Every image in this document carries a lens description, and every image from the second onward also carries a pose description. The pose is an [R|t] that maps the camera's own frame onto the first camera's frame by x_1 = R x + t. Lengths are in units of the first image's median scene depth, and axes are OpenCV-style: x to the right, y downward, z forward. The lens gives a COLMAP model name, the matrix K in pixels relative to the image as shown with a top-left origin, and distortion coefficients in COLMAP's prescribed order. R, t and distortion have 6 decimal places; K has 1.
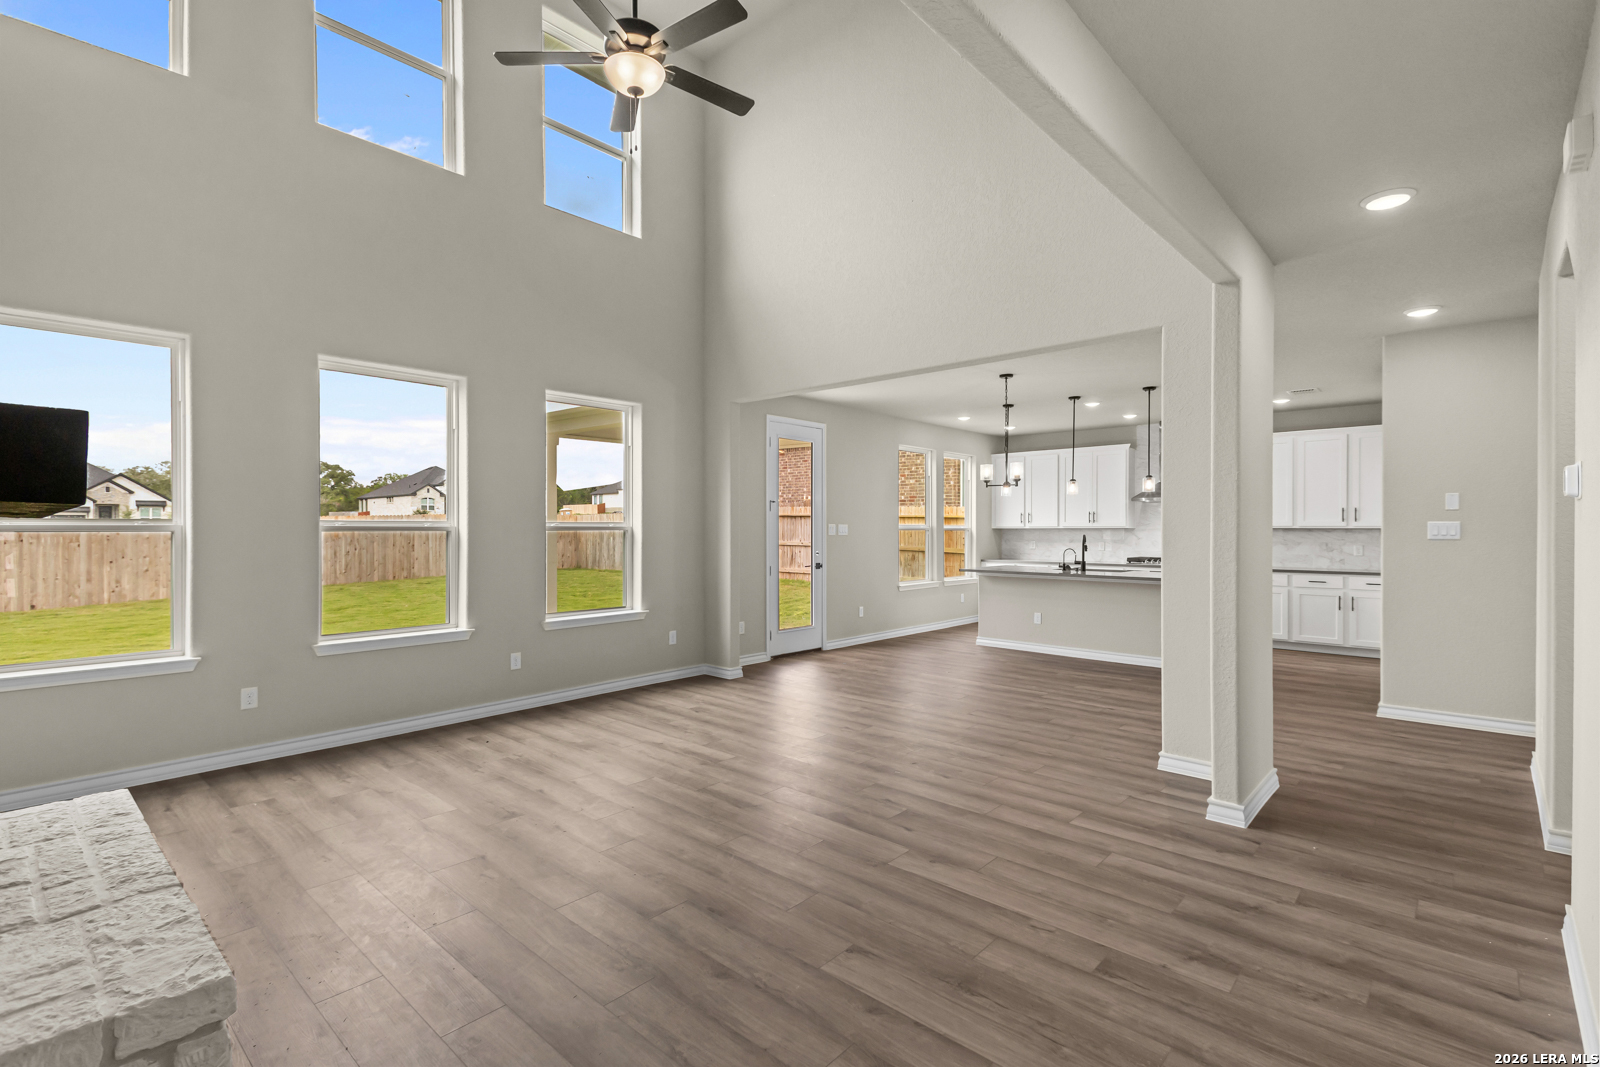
lens RADIAL K [[737.4, 0, 794.9], [0, 737.4, 530.1], [0, 0, 1]] dist [0.017224, -0.002355]
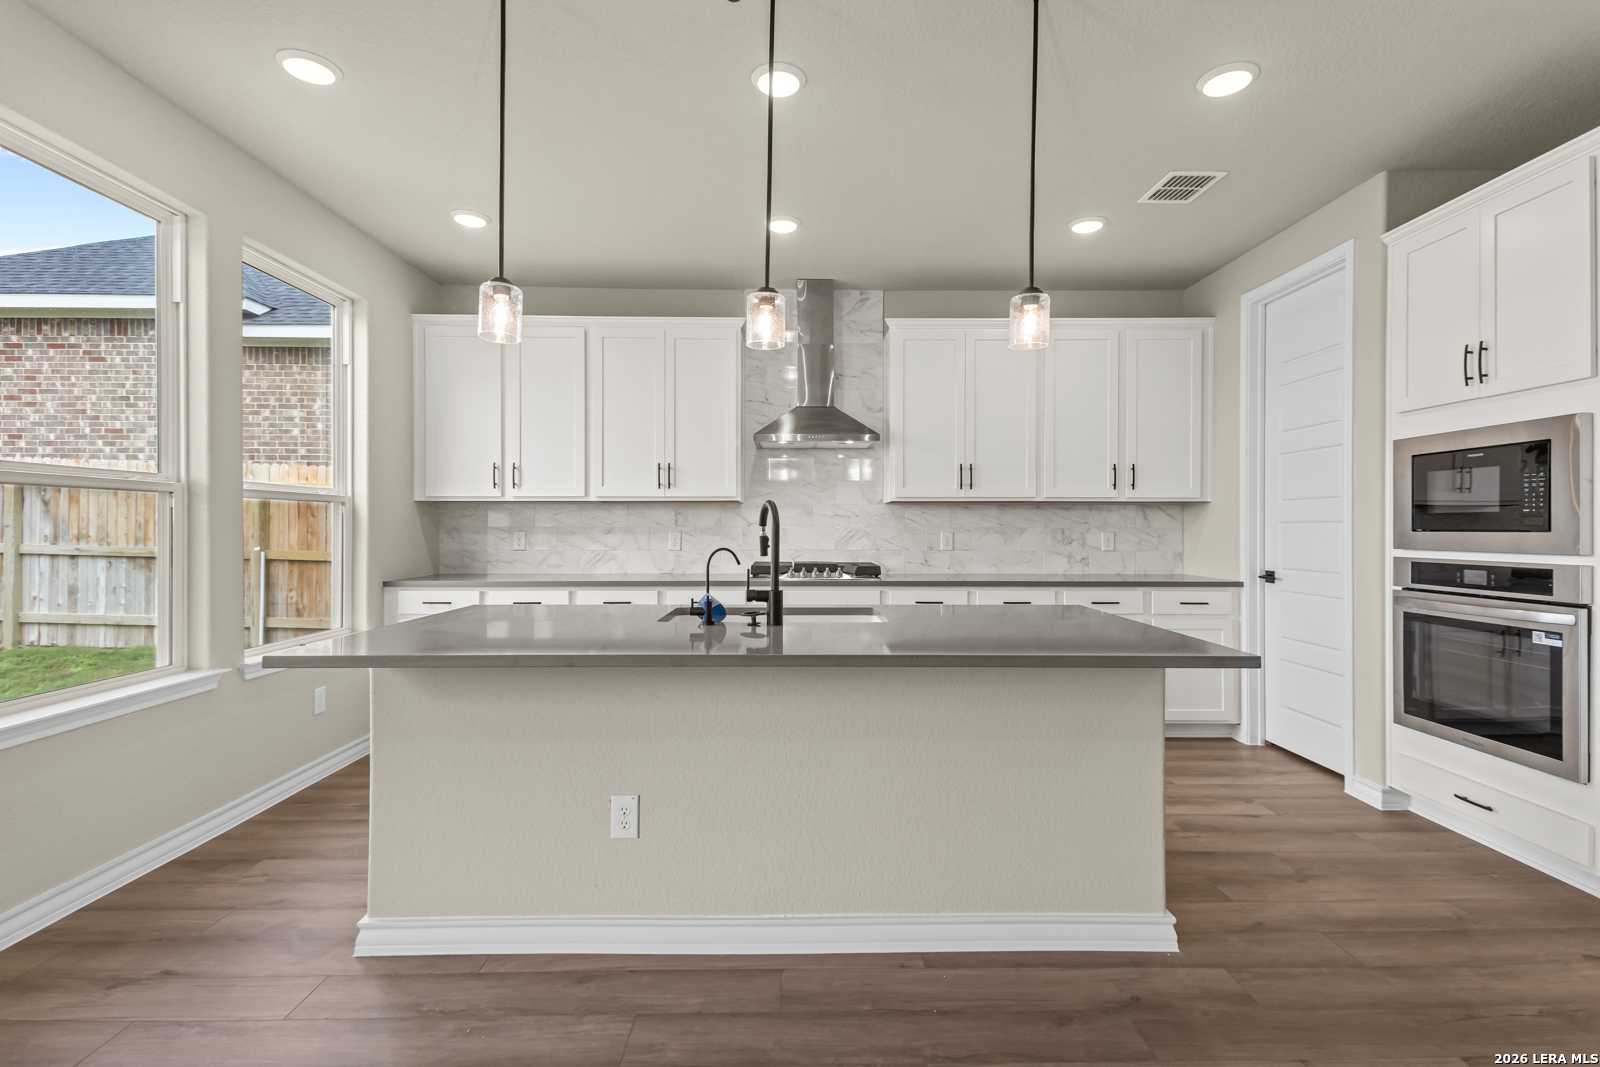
lens RADIAL K [[737.4, 0, 807.3], [0, 737.4, 526.9], [0, 0, 1]] dist [0.017224, -0.002355]
pose [[0.721519, 0.000007, 0.692395, 0.197272], [0.000958, 0.999999, -0.001009, 0.017167], [-0.692394, 0.001391, 0.721518, 0.778349]]
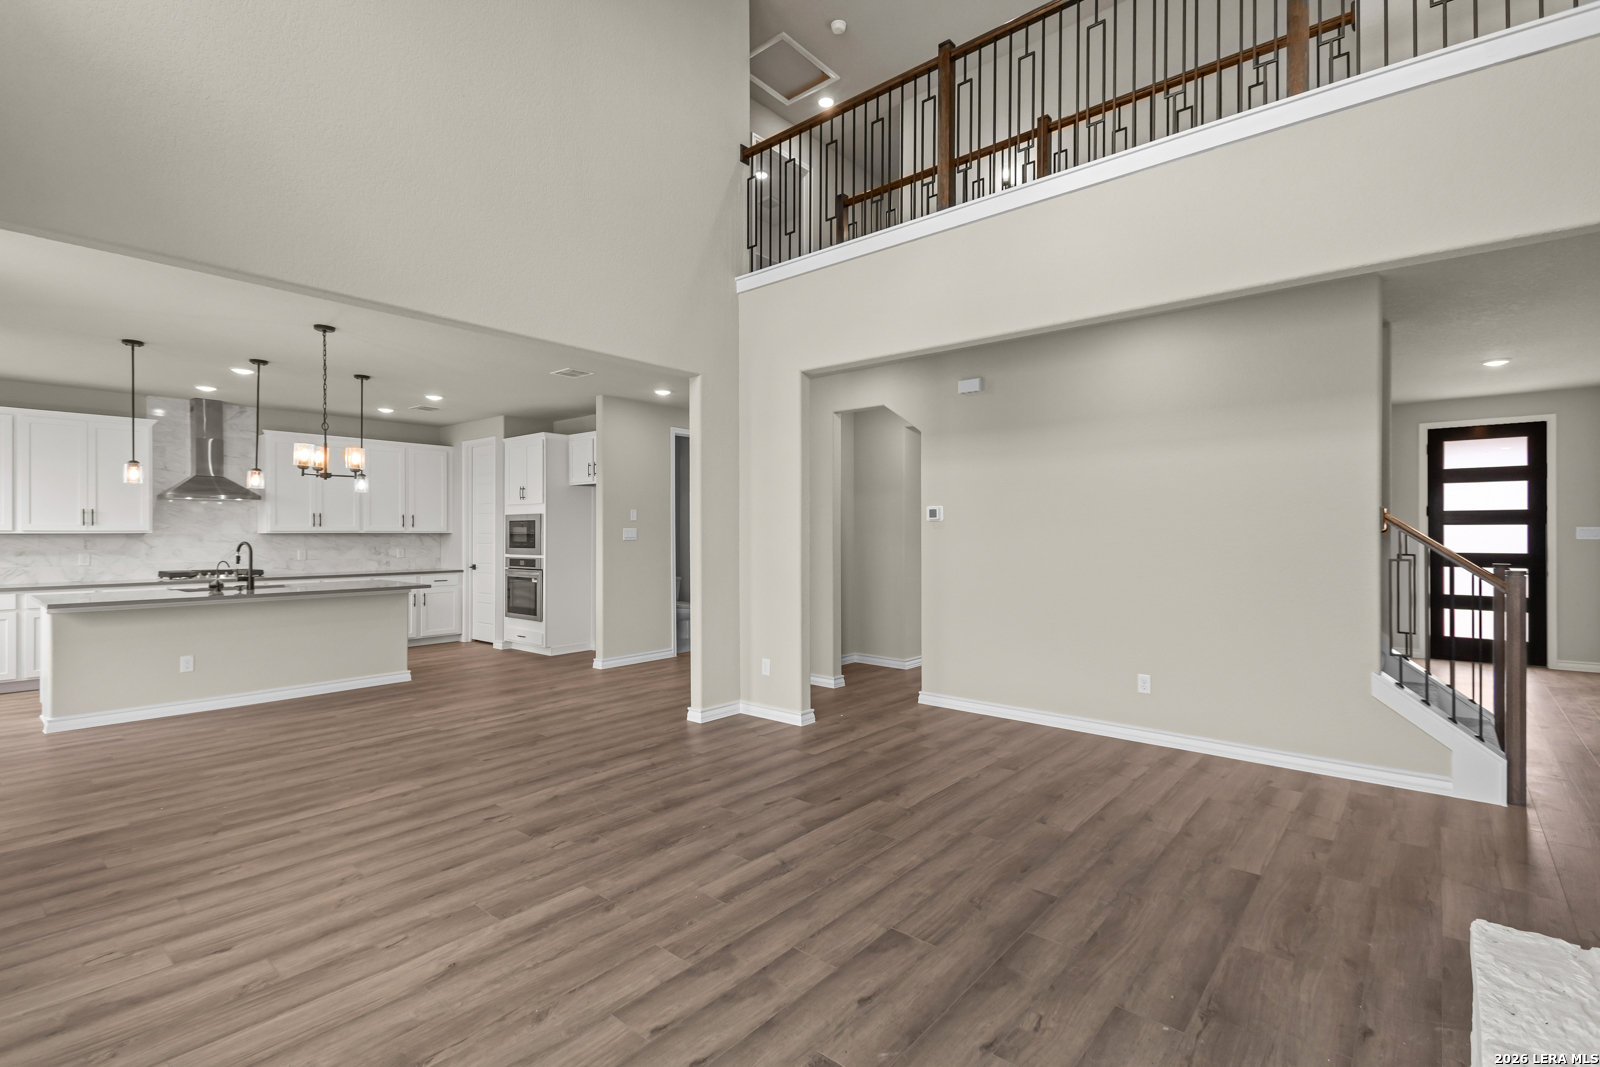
lens RADIAL K [[737.4, 0, 808.5], [0, 737.4, 536.9], [0, 0, 1]] dist [0.017224, -0.002355]
pose [[-0.048198, -0.005263, 0.998824, -0.404831], [0.003989, 0.999977, 0.005462, -0.000640], [-0.998830, 0.004247, -0.048176, 0.458829]]
